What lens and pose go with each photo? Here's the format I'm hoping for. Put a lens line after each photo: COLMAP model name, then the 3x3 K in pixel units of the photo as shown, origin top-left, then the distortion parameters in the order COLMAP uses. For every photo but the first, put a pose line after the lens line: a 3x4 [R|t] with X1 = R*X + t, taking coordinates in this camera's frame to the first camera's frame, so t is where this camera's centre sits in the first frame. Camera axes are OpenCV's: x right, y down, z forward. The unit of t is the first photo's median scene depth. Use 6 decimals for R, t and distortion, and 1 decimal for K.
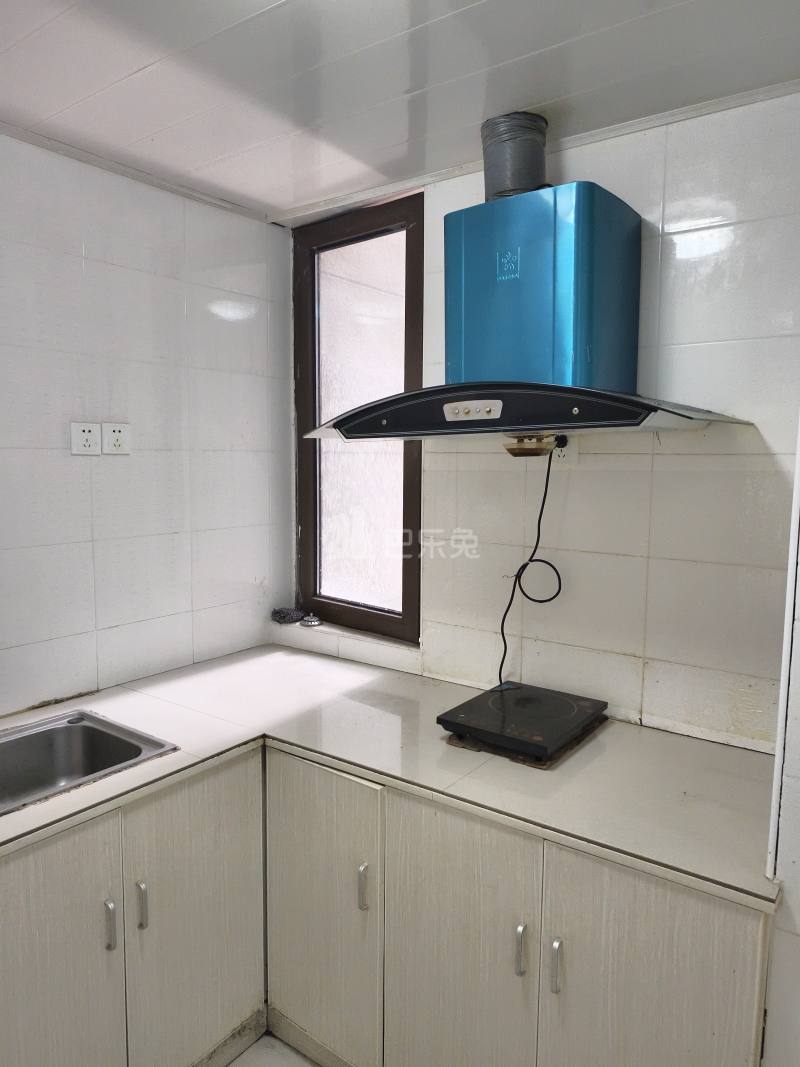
lens RADIAL K [[758.6, 0, 400.0], [0, 758.6, 533.5], [0, 0, 1]] dist [0.005764, -0.006363]
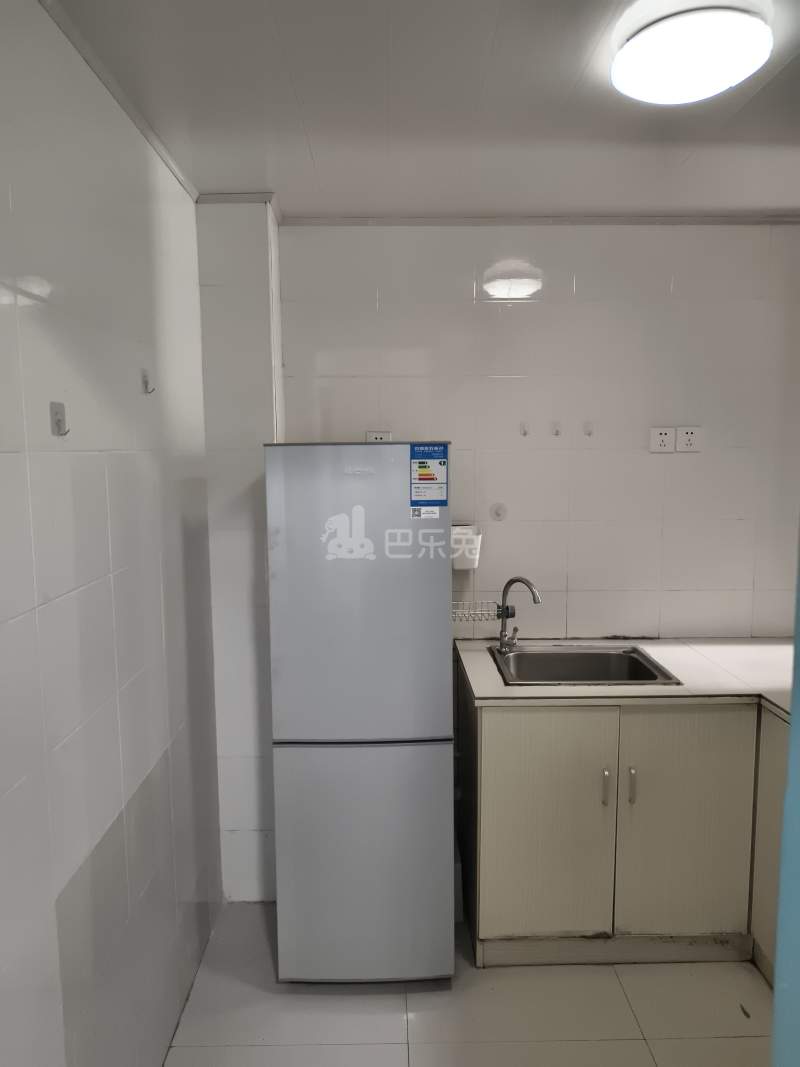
lens RADIAL K [[733.0, 0, 400.0], [0, 733.0, 533.5], [0, 0, 1]] dist [0.018317, -0.001143]
pose [[0.619814, 0.083857, -0.780255, 0.317422], [-0.079478, 0.995870, 0.043894, 0.014826], [0.780713, 0.034807, 0.623919, -0.126534]]
